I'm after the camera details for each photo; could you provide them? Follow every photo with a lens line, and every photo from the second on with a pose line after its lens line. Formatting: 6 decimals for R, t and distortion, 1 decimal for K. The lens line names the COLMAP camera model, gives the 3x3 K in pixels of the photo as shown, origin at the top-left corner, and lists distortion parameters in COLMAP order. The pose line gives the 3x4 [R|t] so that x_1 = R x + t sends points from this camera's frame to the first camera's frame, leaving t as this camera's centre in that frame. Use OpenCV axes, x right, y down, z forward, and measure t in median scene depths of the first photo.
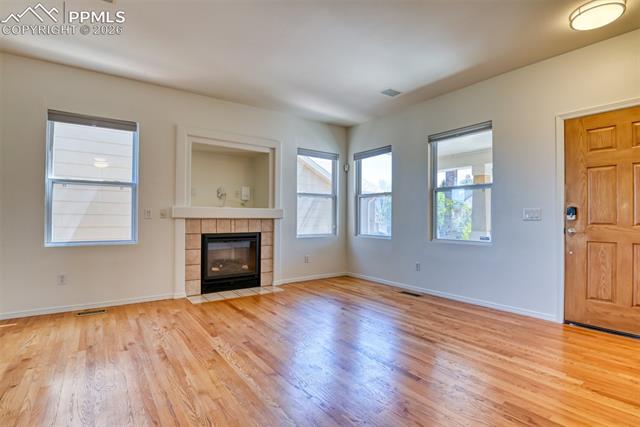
lens RADIAL K [[317.7, 0, 319.6], [0, 317.7, 216.6], [0, 0, 1]] dist [-0.025970, -0.000456]
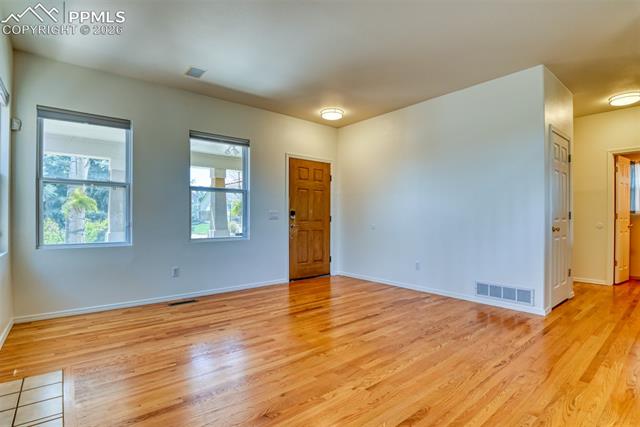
lens RADIAL K [[324.2, 0, 320.3], [0, 324.2, 220.7], [0, 0, 1]] dist [-0.041812, 0.000925]
pose [[-0.096261, -0.007608, 0.995327, -0.911296], [-0.001937, 0.999970, 0.007456, 0.008947], [-0.995354, -0.001210, -0.096273, 0.993604]]
